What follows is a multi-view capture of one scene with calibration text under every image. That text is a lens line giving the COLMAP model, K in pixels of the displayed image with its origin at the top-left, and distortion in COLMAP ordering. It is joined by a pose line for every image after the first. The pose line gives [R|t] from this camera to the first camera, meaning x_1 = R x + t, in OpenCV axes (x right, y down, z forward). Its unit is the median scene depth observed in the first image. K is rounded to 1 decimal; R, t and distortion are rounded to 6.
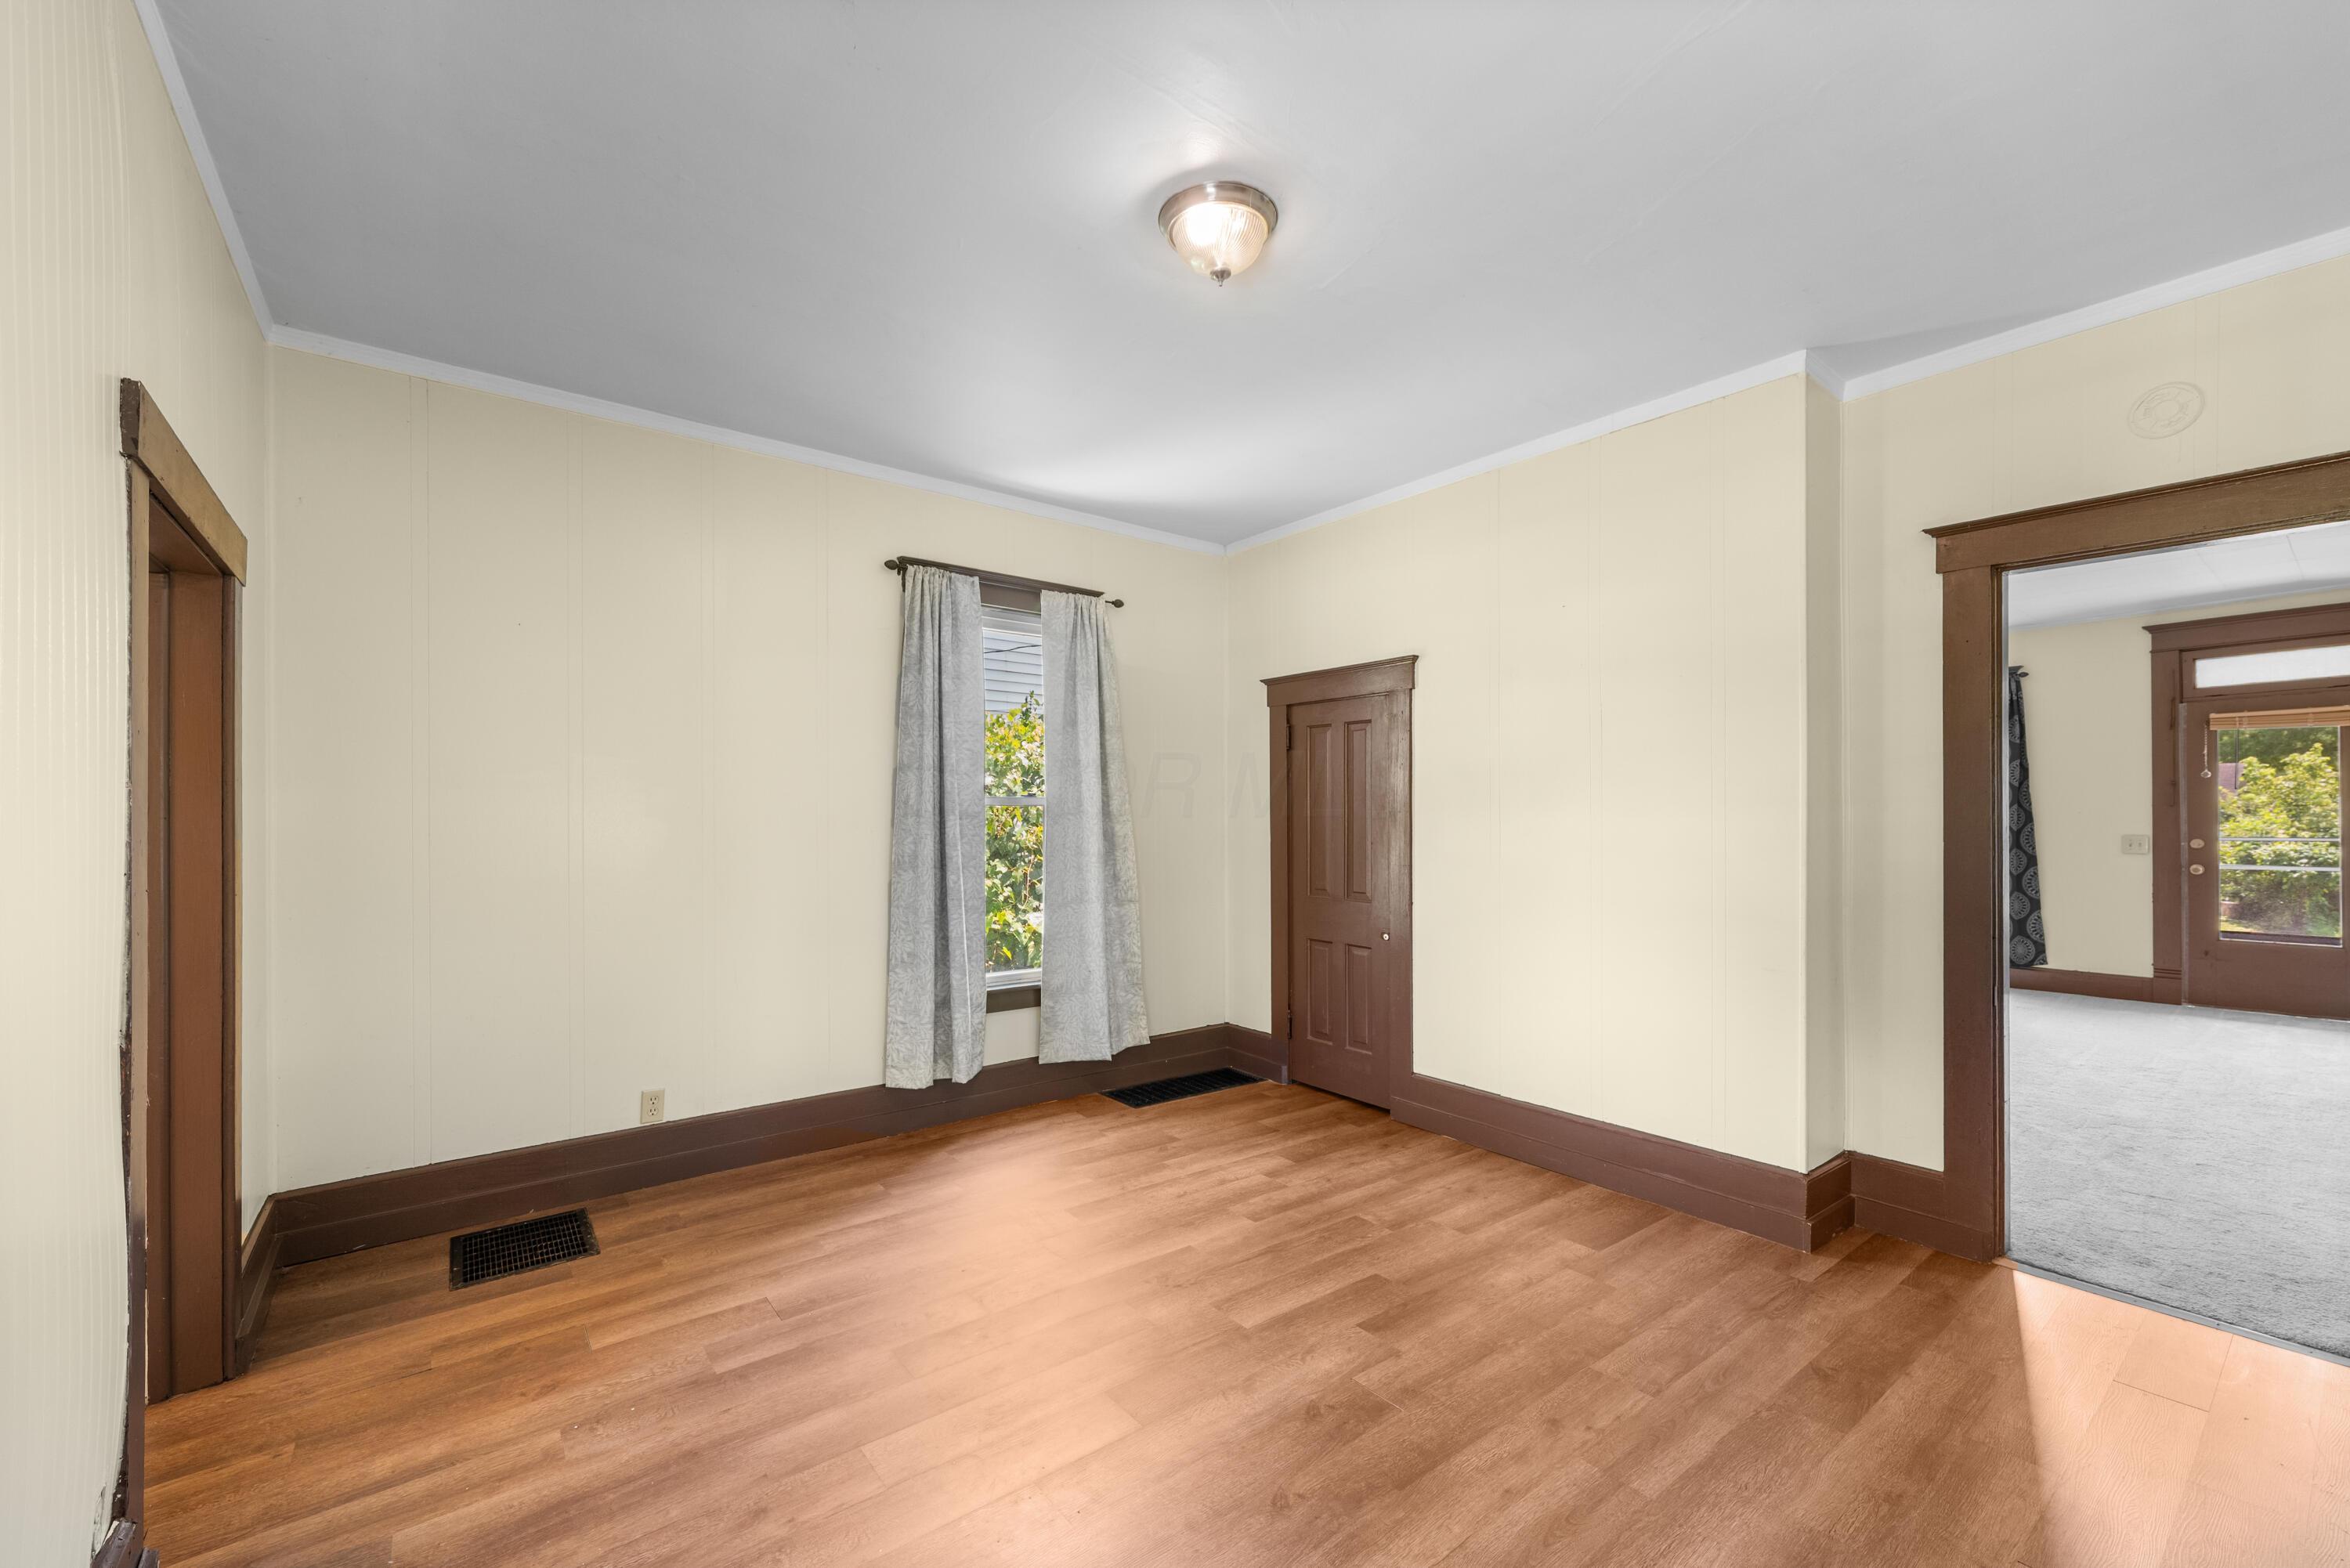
lens RADIAL K [[960.4, 0, 1165.0], [0, 960.4, 815.1], [0, 0, 1]] dist [-0.000841, -0.000389]
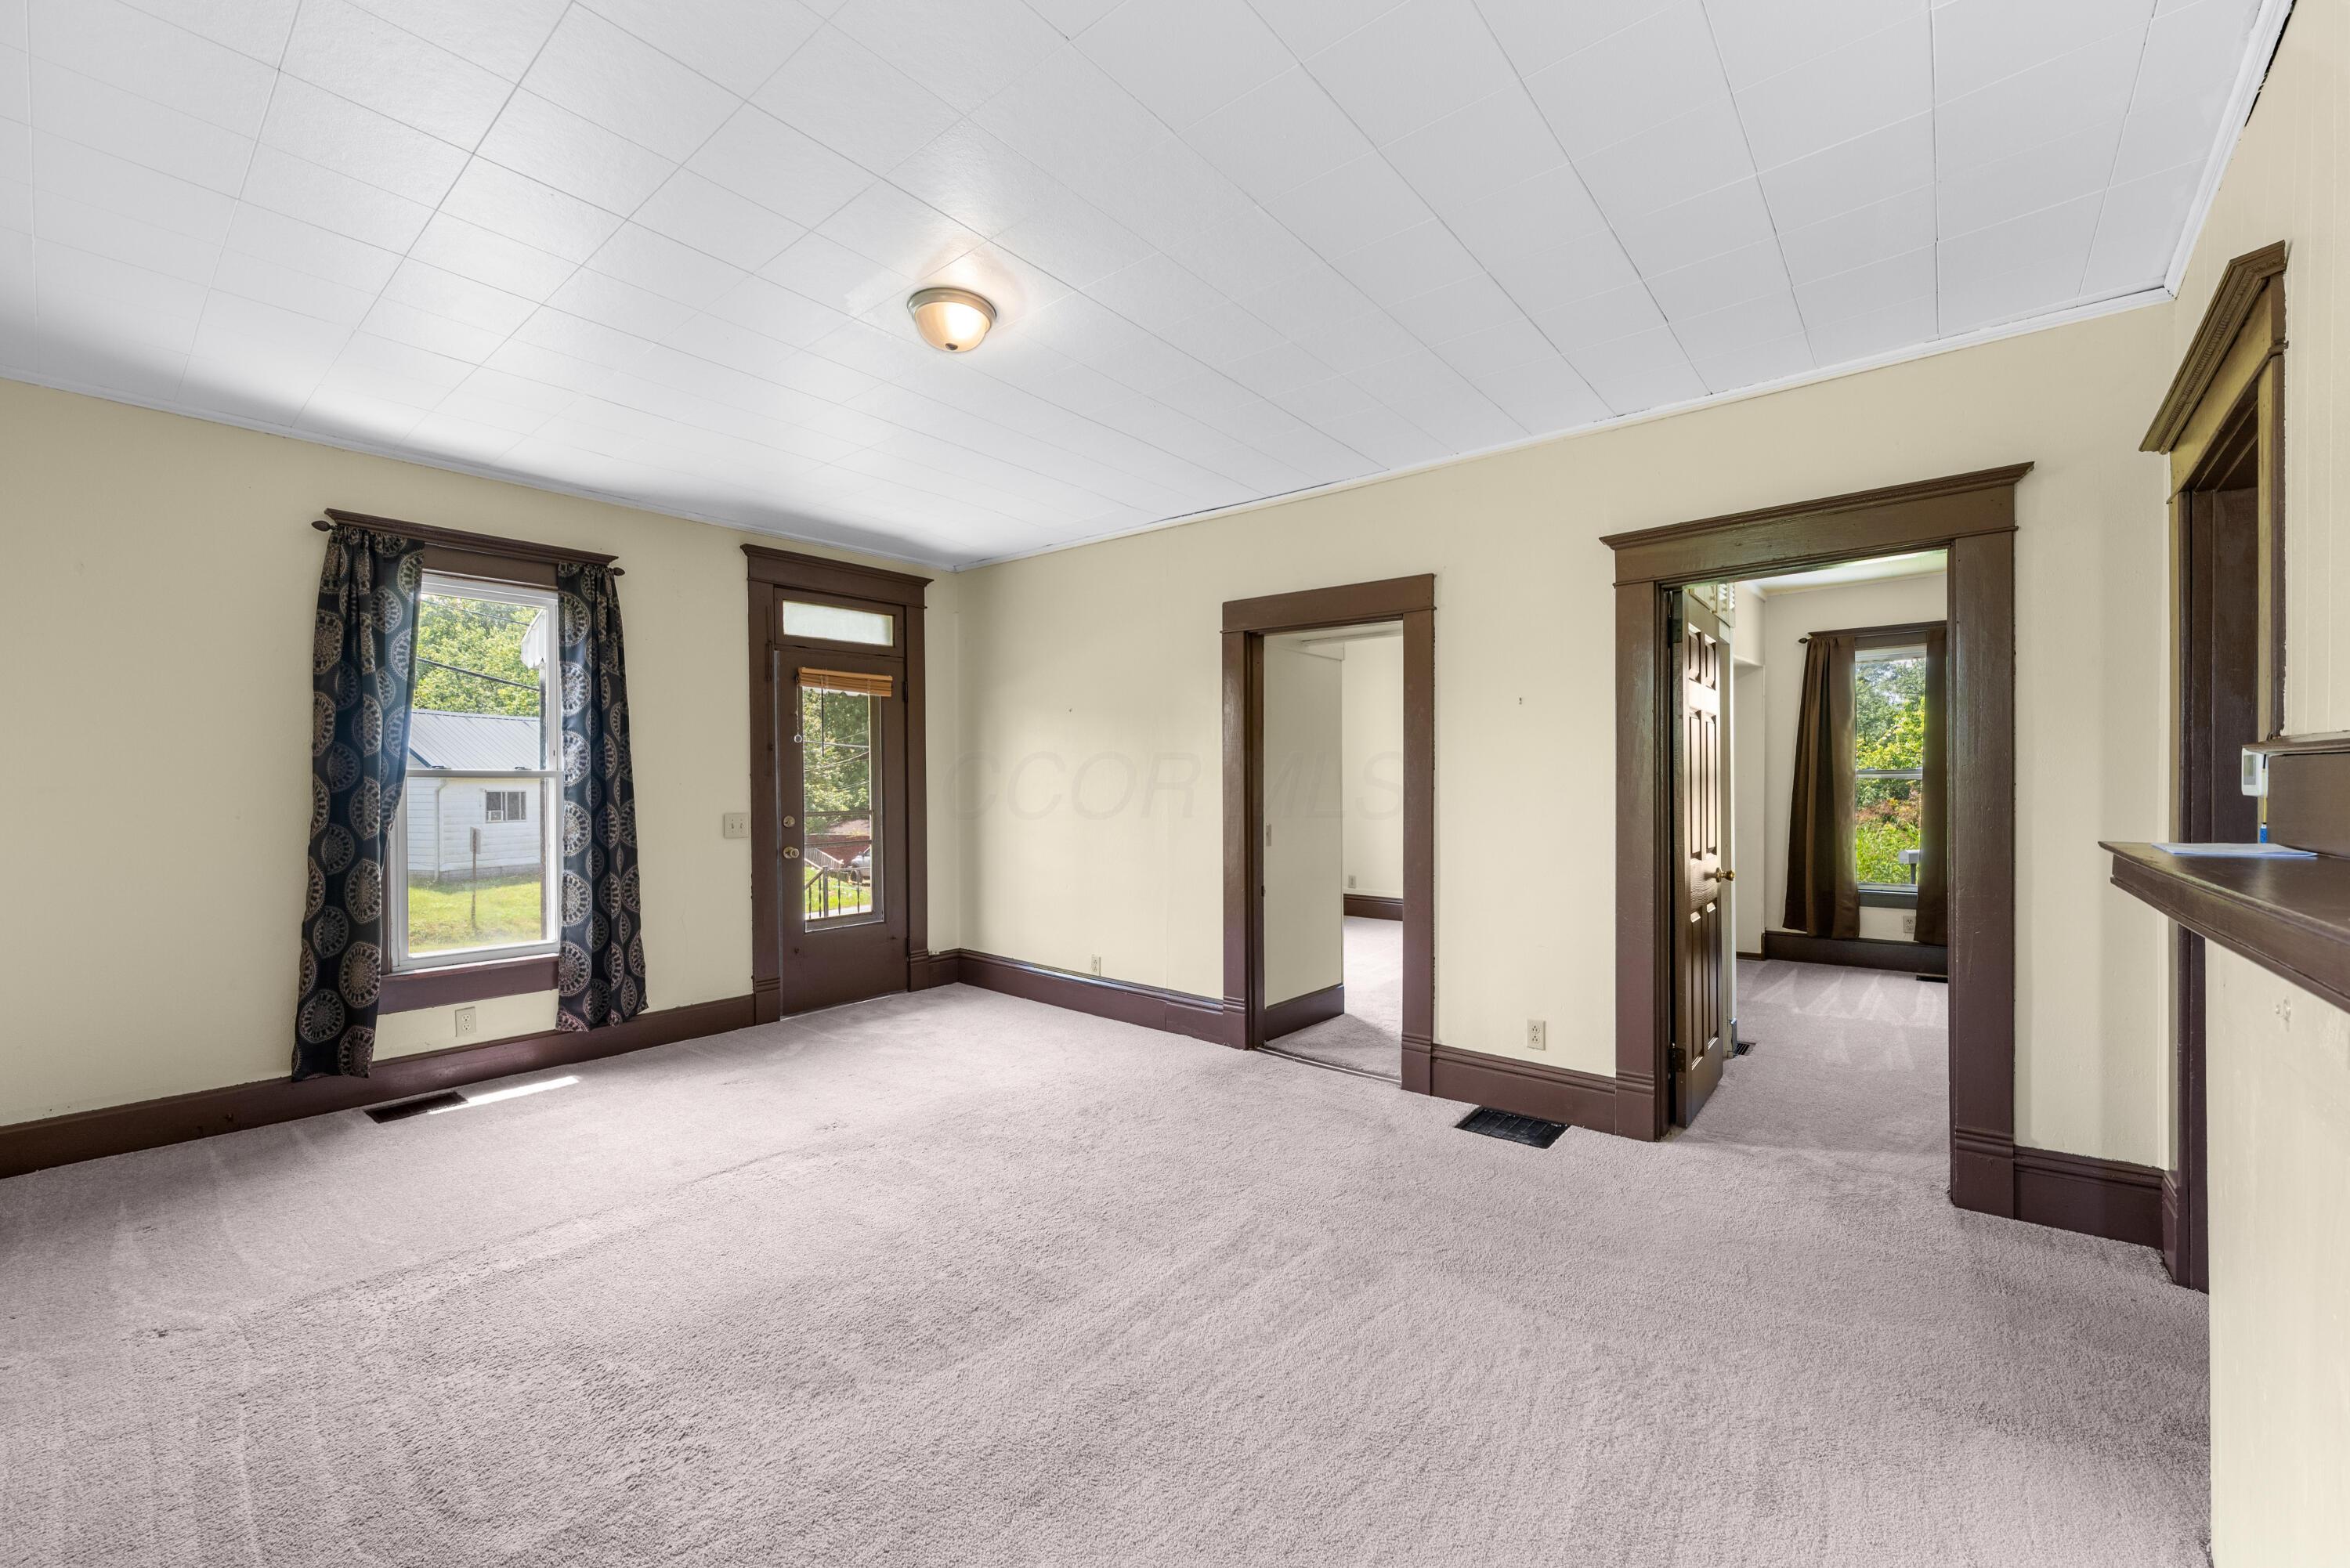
lens RADIAL K [[940.7, 0, 1176.4], [0, 940.7, 798.5], [0, 0, 1]] dist [0.000411, 0.000076]
pose [[-0.210817, -0.008827, 0.977486, 0.201169], [0.011508, 0.999868, 0.011511, 0.004237], [-0.977458, 0.013676, -0.210687, 0.823755]]
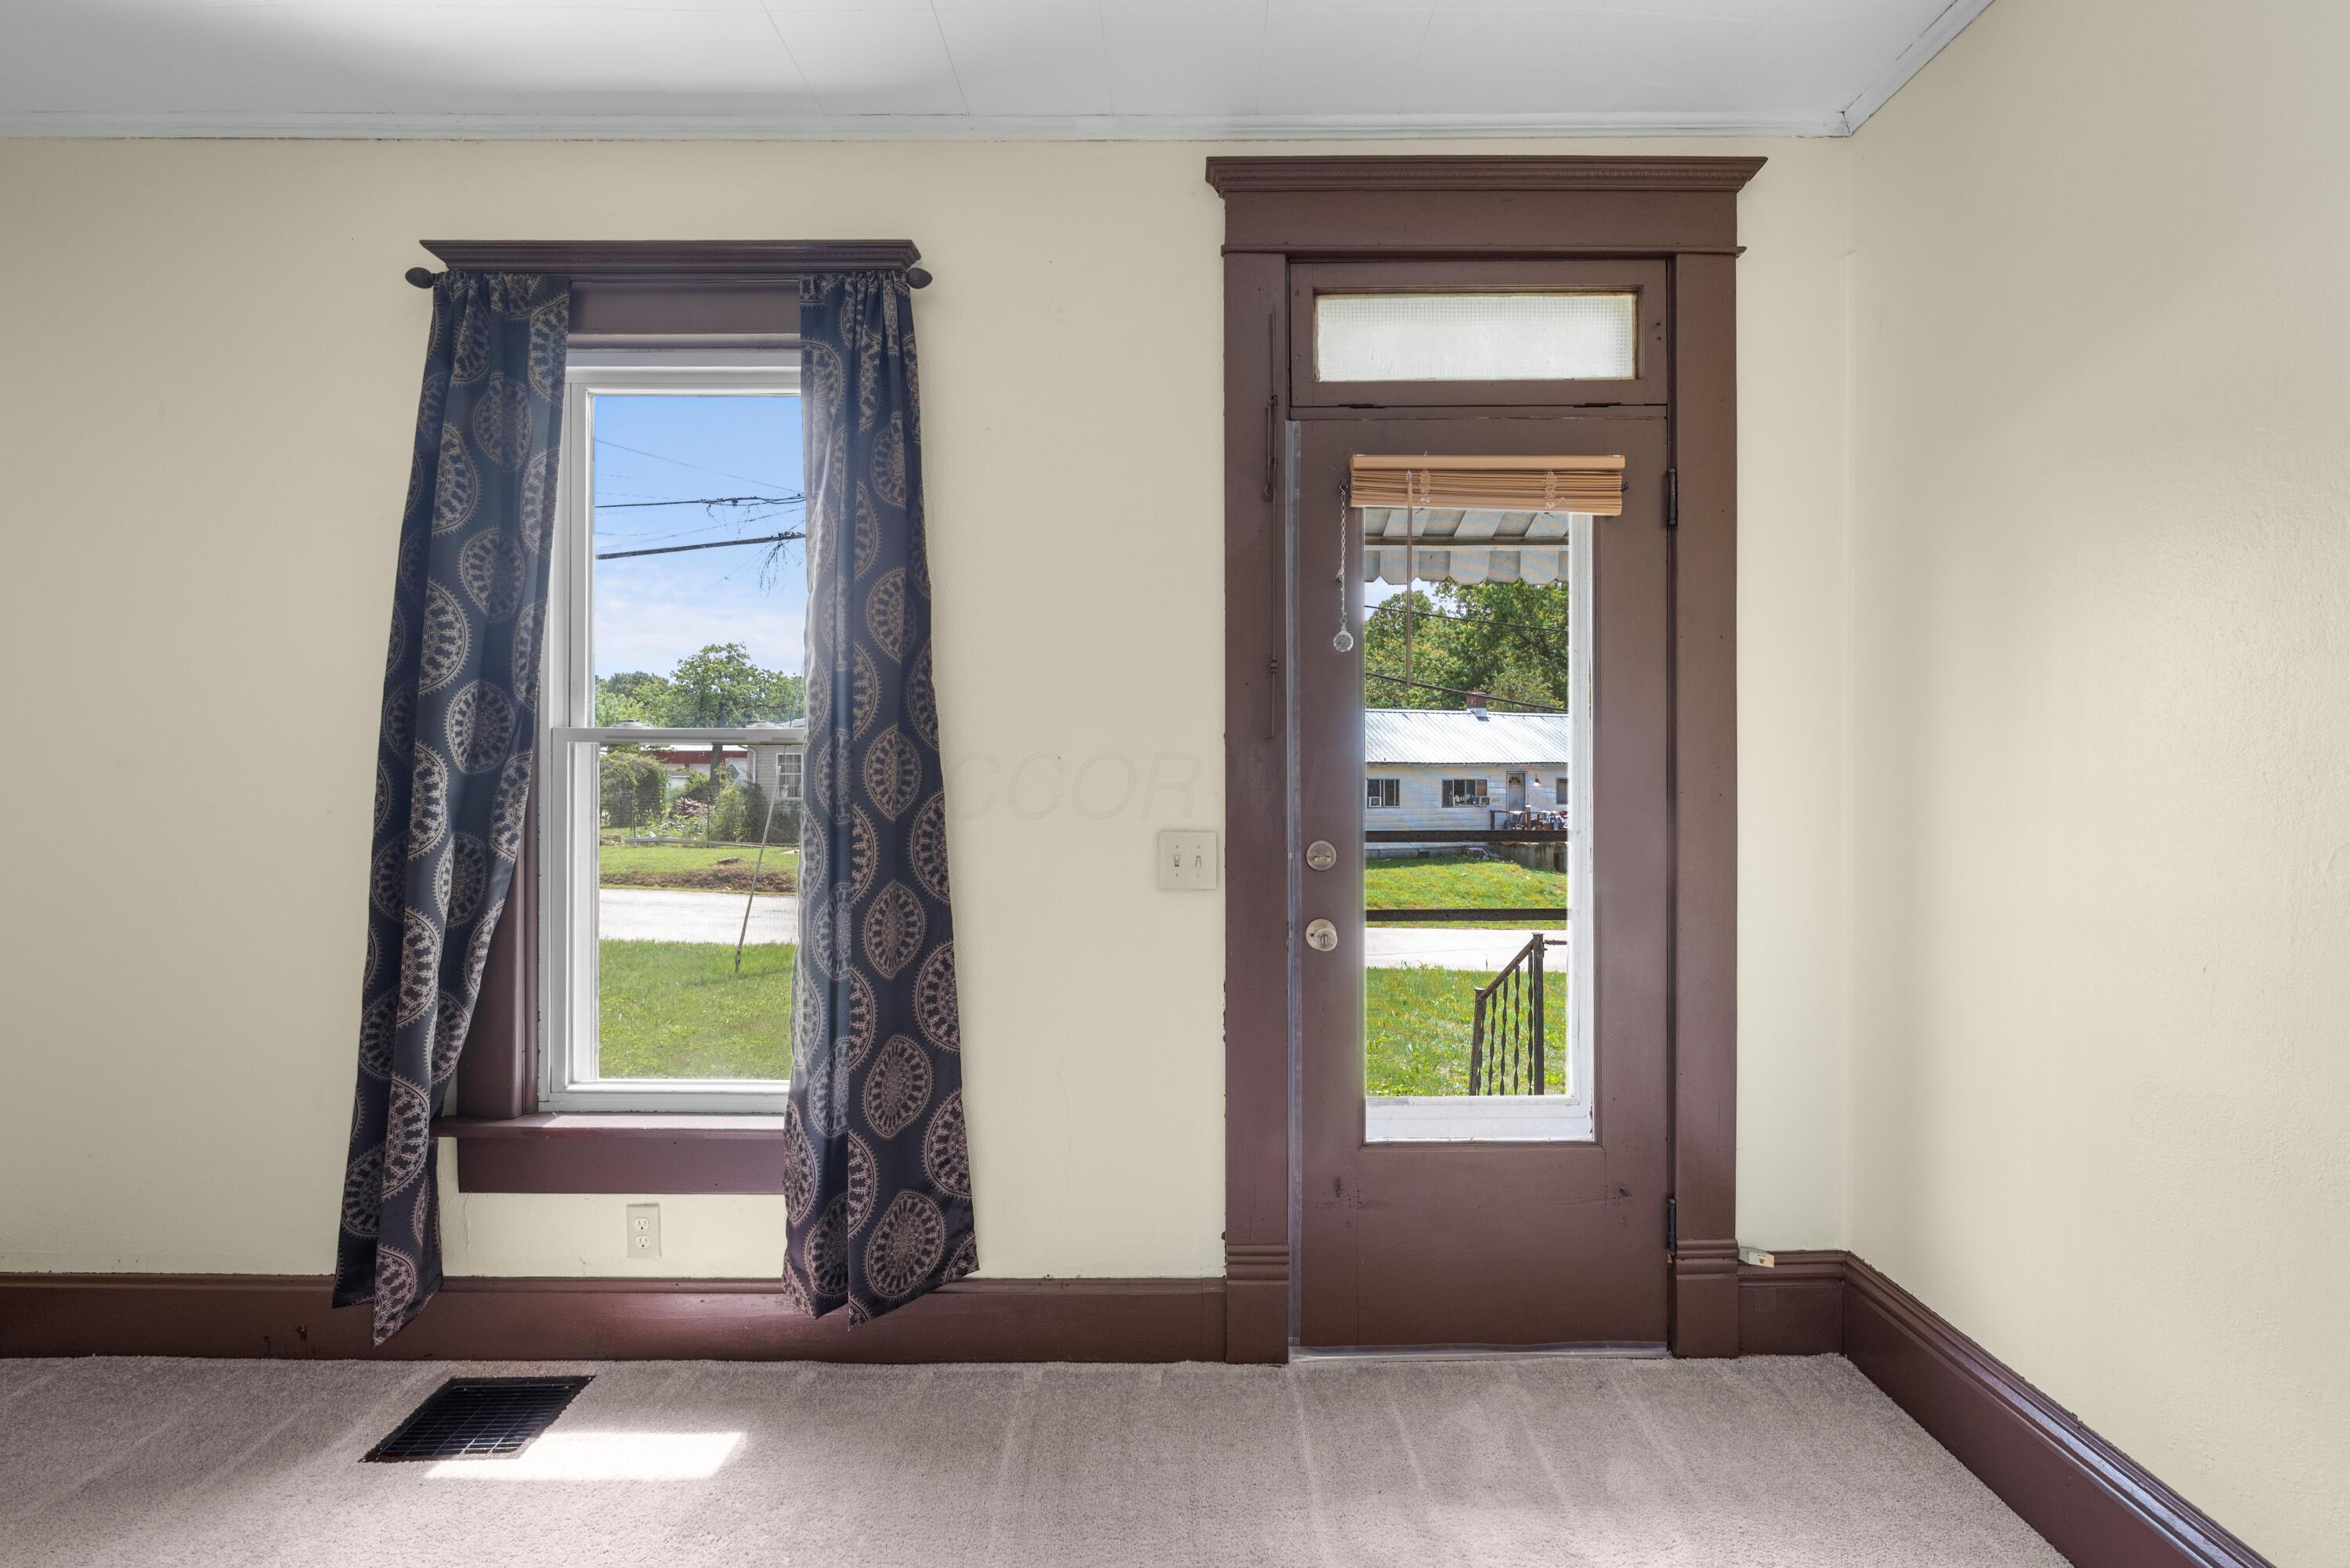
lens RADIAL K [[1031.9, 0, 1126.2], [0, 1031.9, 773.6], [0, 0, 1]] dist [-0.002815, -0.000499]
pose [[0.612931, 0.007343, 0.790102, 0.741119], [-0.000898, 0.999963, -0.008597, 0.005249], [-0.790136, 0.004560, 0.612915, 0.818440]]
